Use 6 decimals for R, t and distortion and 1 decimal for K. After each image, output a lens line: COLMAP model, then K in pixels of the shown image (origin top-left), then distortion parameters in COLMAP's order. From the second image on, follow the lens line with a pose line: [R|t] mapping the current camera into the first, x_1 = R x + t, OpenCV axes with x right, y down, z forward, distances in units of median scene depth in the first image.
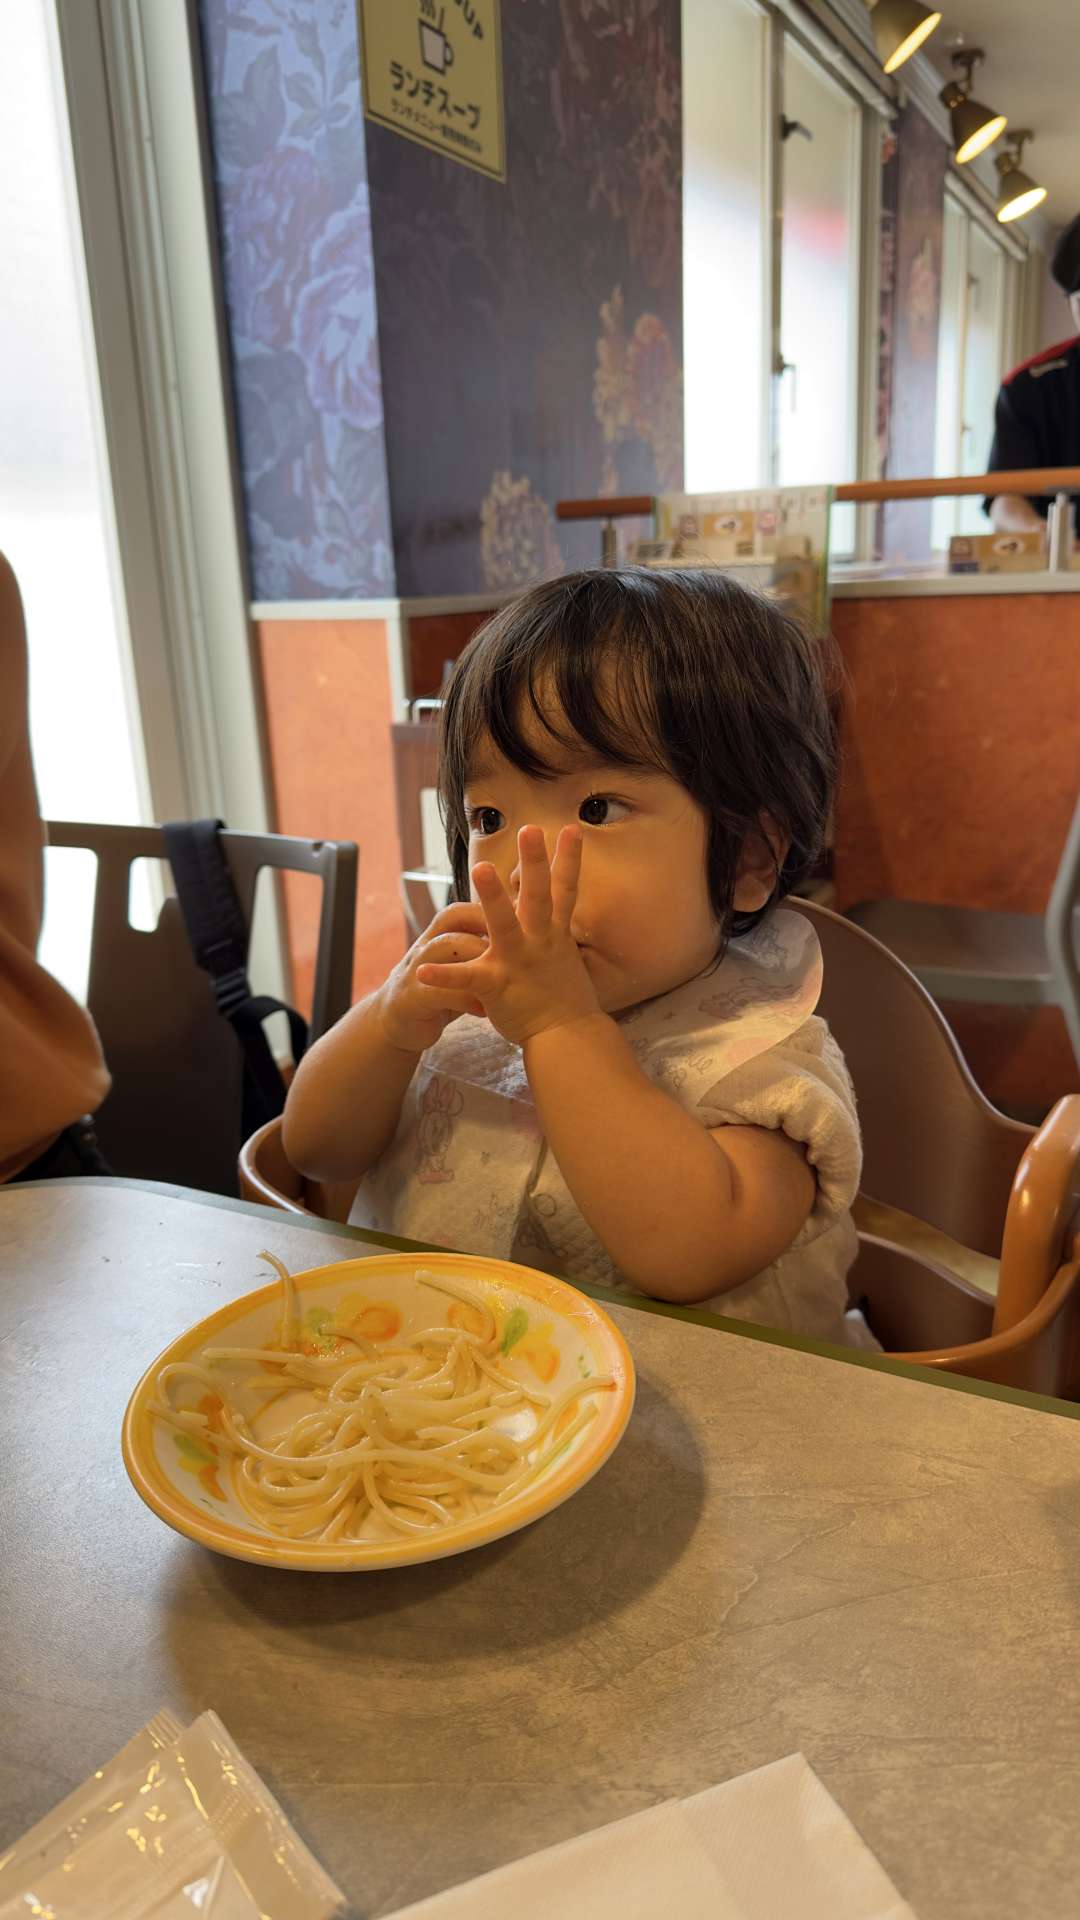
lens RADIAL K [[1371.1, 0, 550.1], [0, 1371.1, 968.9], [0, 0, 1]] dist [-0.007578, -0.006103]
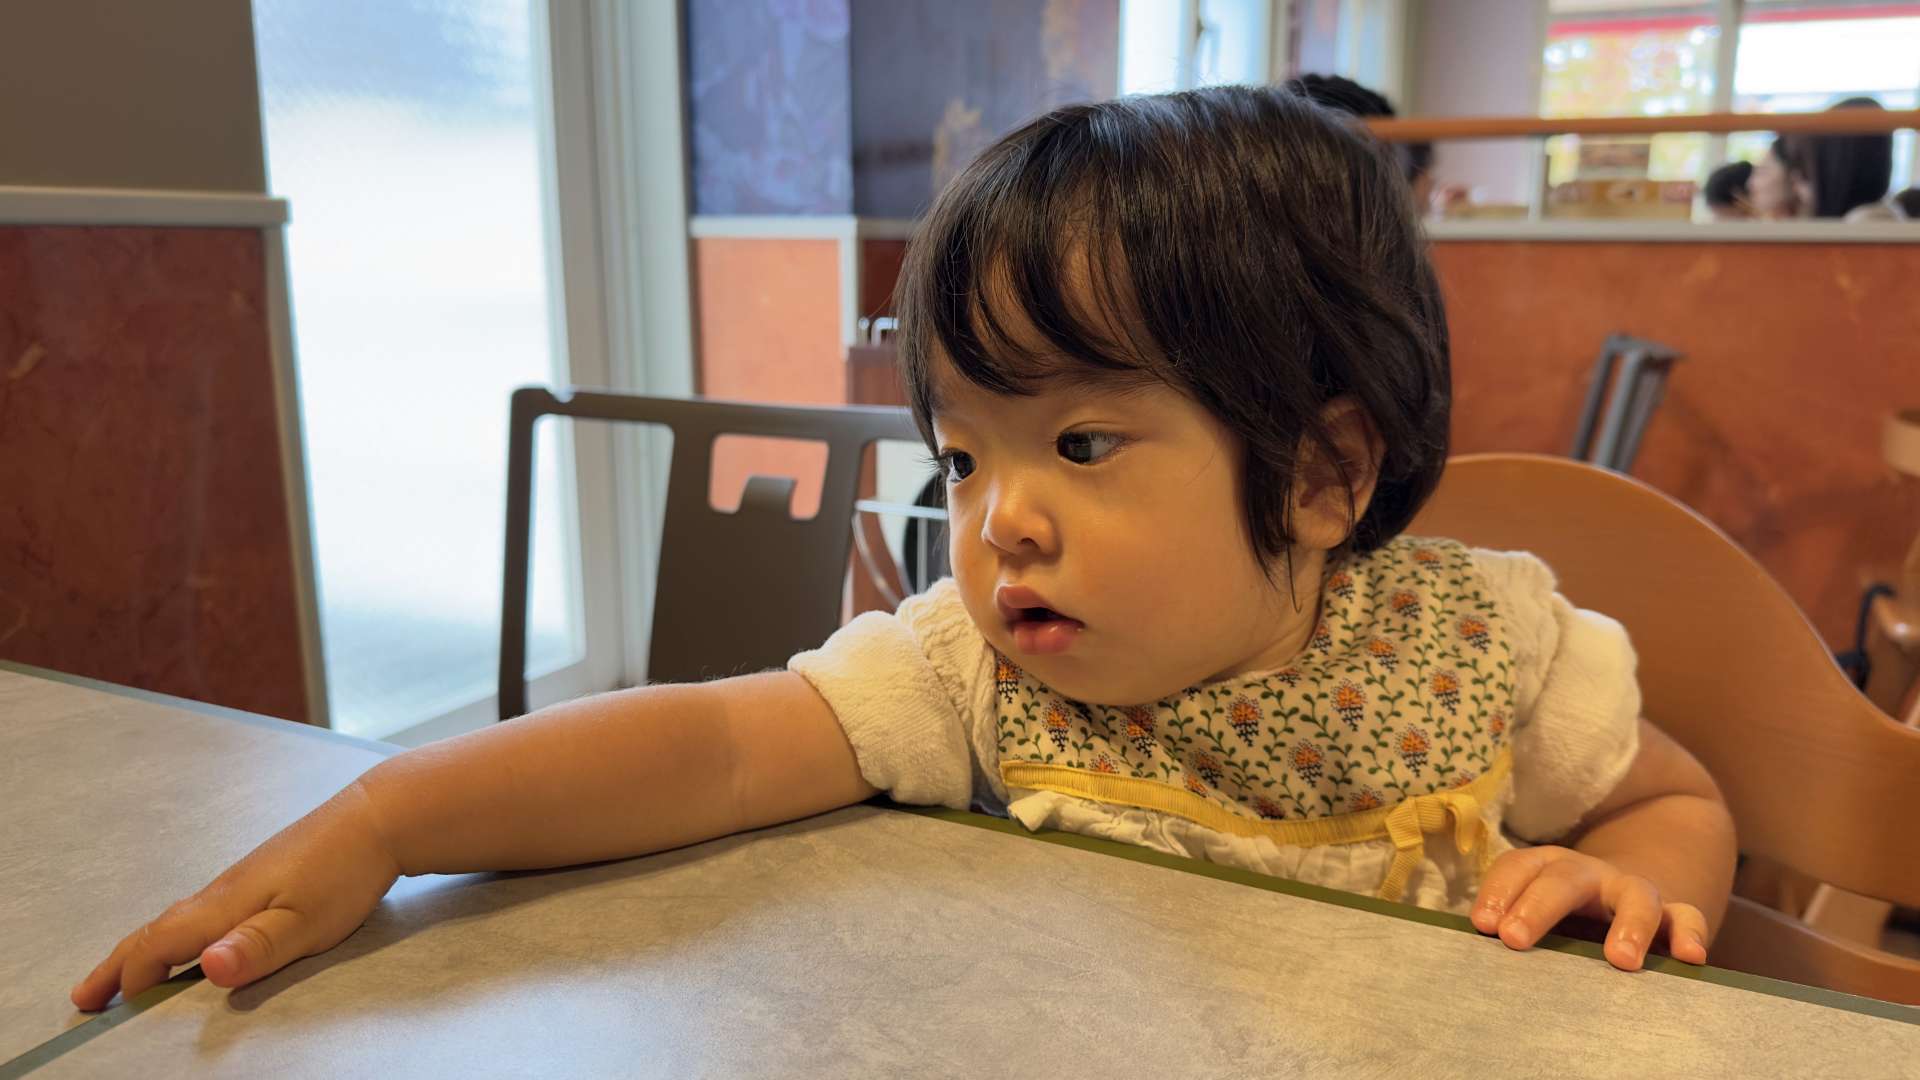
lens RADIAL K [[1367.4, 0, 967.5], [0, 1367.4, 552.8], [0, 0, 1]] dist [0.005920, -0.016949]
pose [[0.998269, 0.030829, 0.050079, -0.072482], [-0.027502, 0.997453, -0.065818, 0.020688], [-0.051980, 0.064327, 0.996574, 0.067224]]
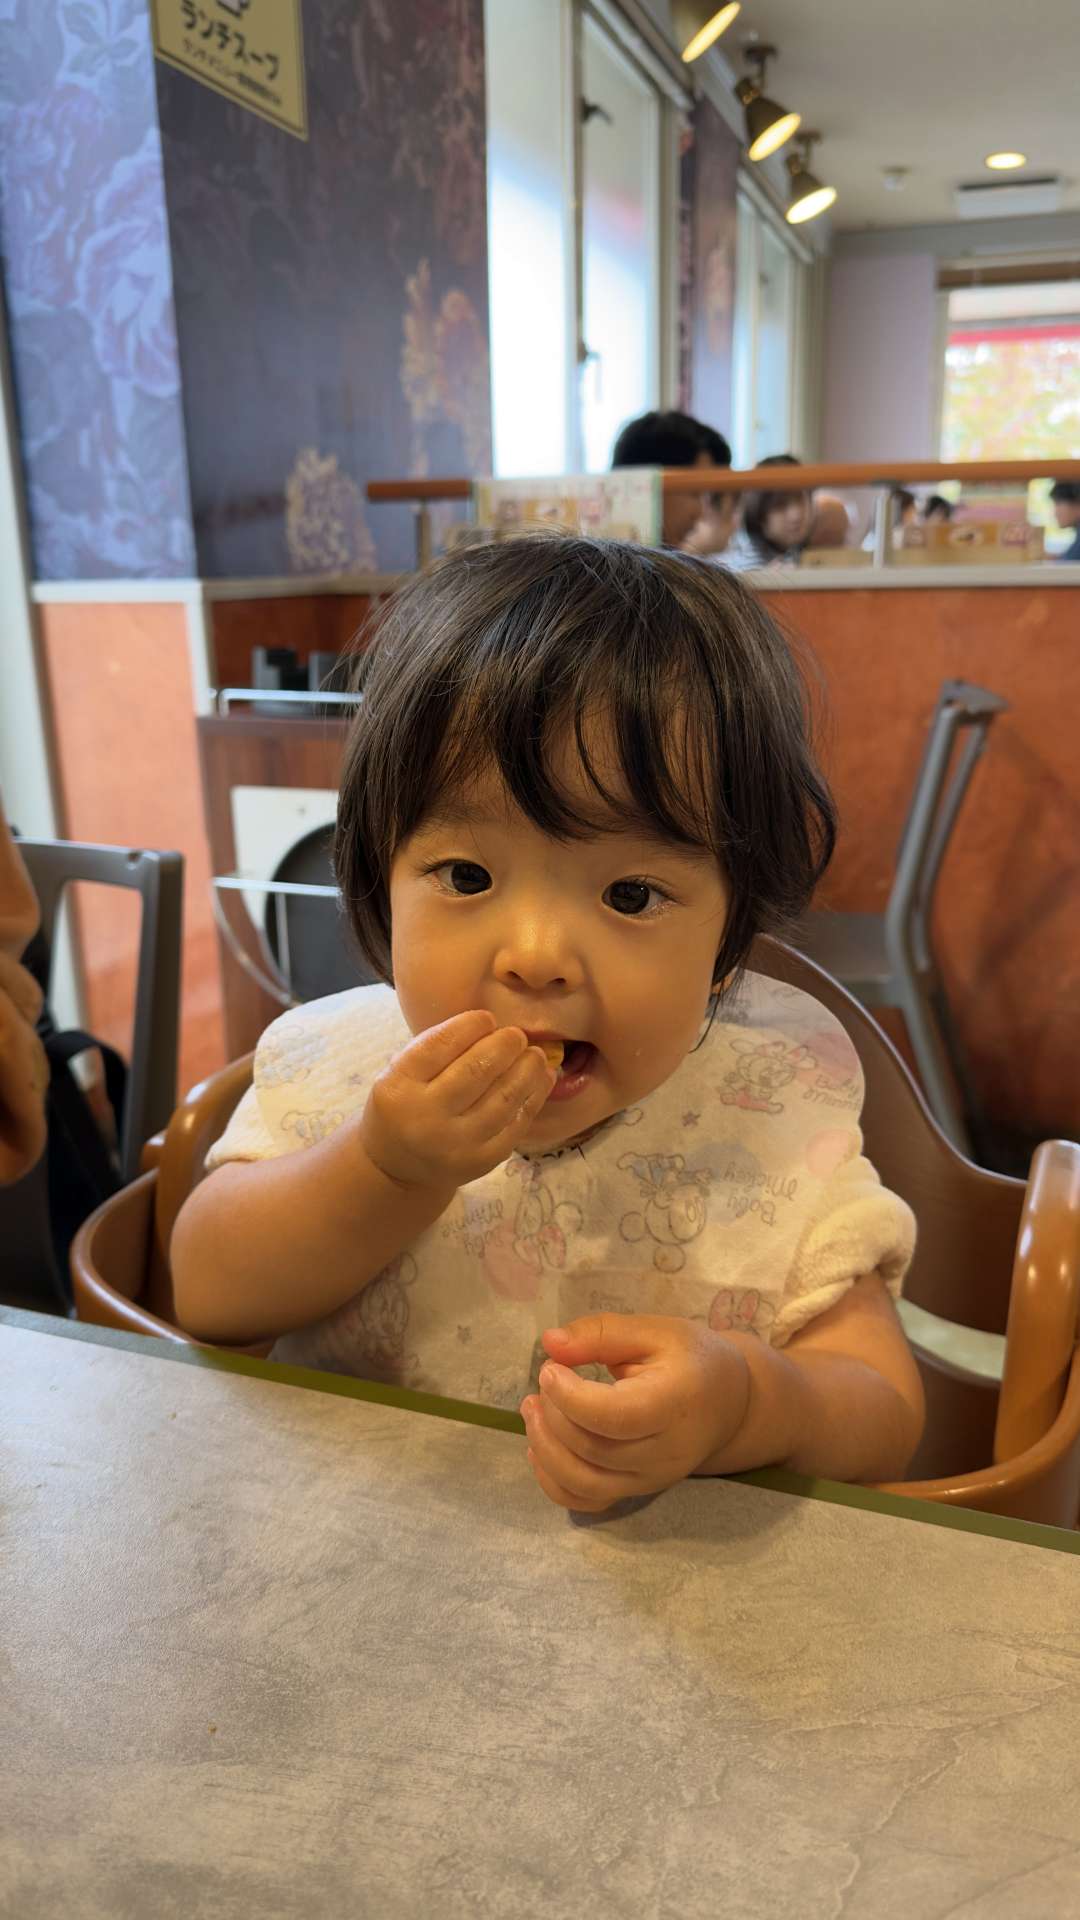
lens RADIAL K [[1386.1, 0, 536.2], [0, 1386.1, 969.4], [0, 0, 1]] dist [-0.021843, 0.009116]
pose [[0.990302, -0.020640, 0.137392, -0.019460], [0.020246, 0.999786, 0.004266, -0.008552], [-0.137451, -0.001443, 0.990508, 0.046110]]
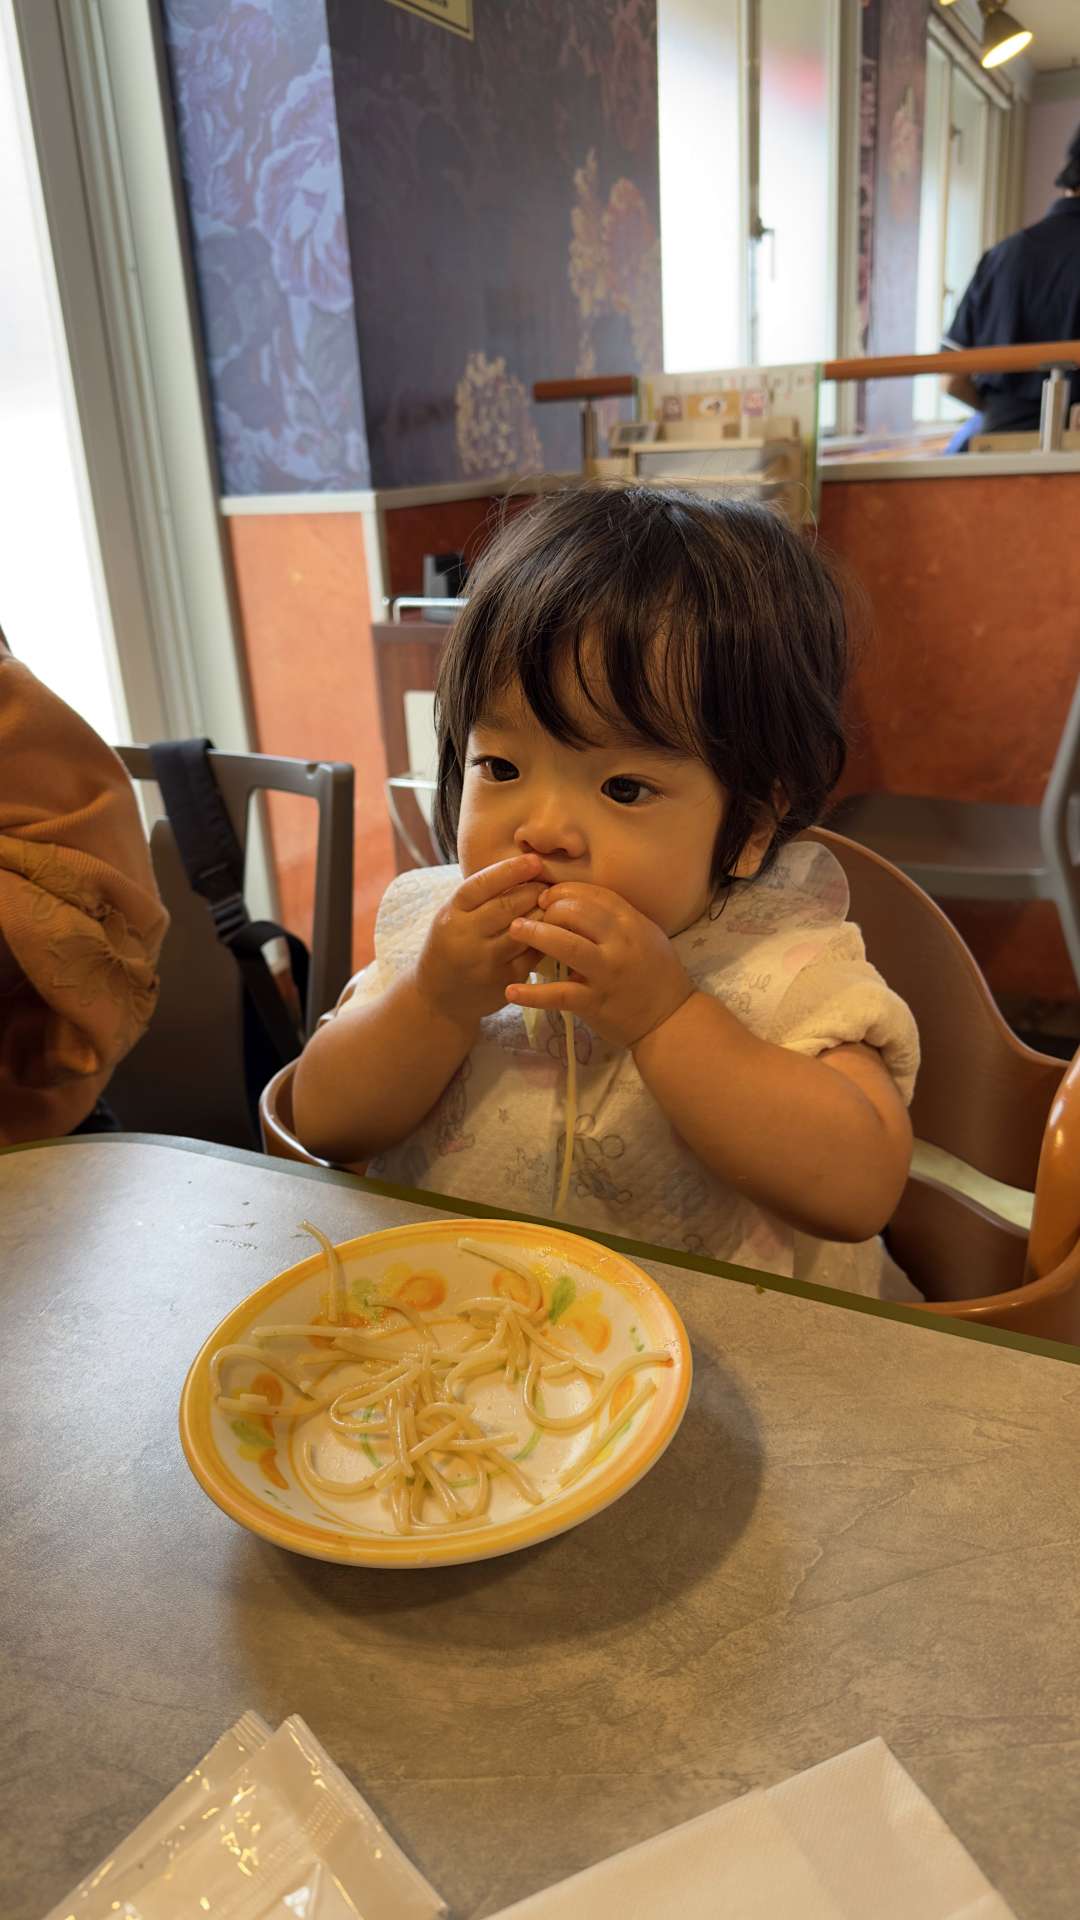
lens RADIAL K [[1375.7, 0, 543.6], [0, 1375.7, 959.5], [0, 0, 1]] dist [-0.011047, -0.000114]
pose [[0.999698, -0.021807, 0.011328, -0.009182], [0.020881, 0.996868, 0.076271, -0.011733], [-0.012955, -0.076012, 0.997023, 0.004873]]
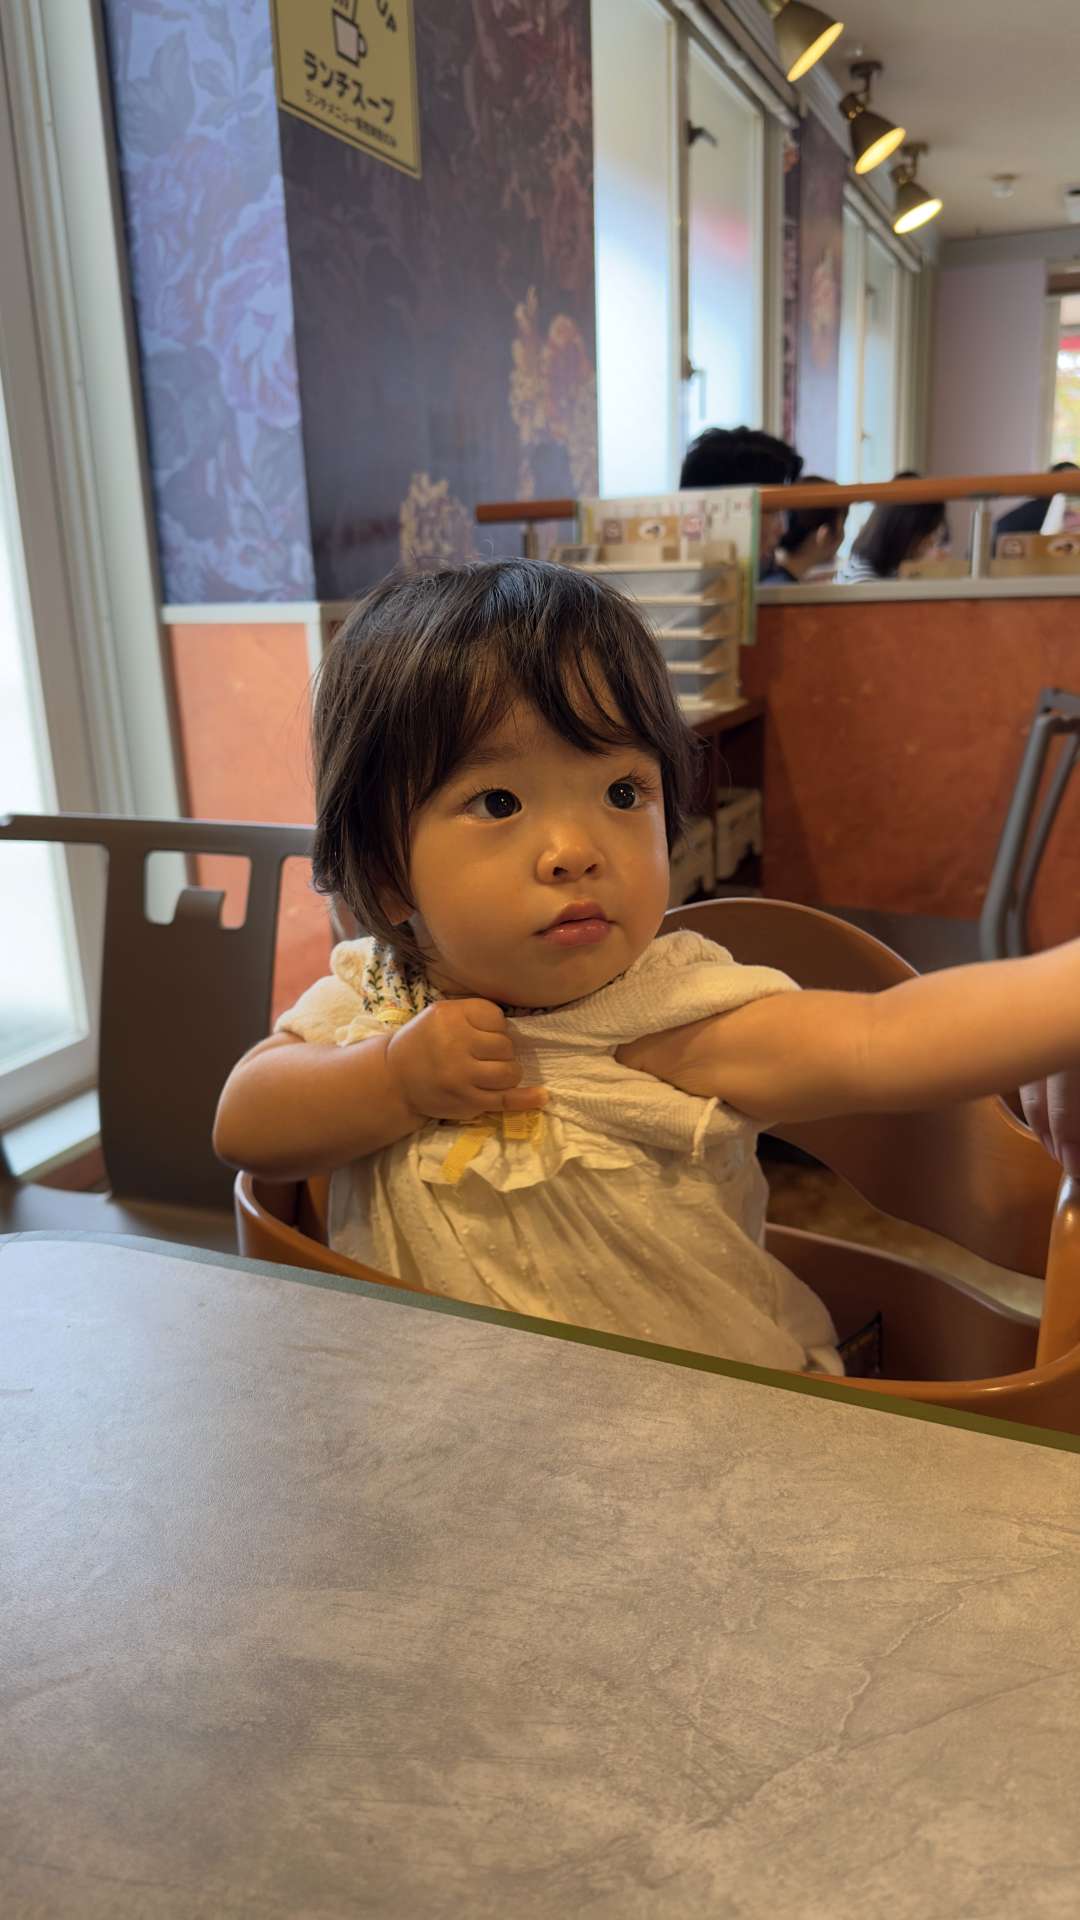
lens RADIAL K [[1374.1, 0, 550.0], [0, 1374.1, 963.2], [0, 0, 1]] dist [-0.000747, -0.010129]
pose [[0.997422, -0.016074, 0.069929, -0.019016], [0.016662, 0.999830, -0.007833, -0.003715], [-0.069791, 0.008978, 0.997521, 0.017826]]
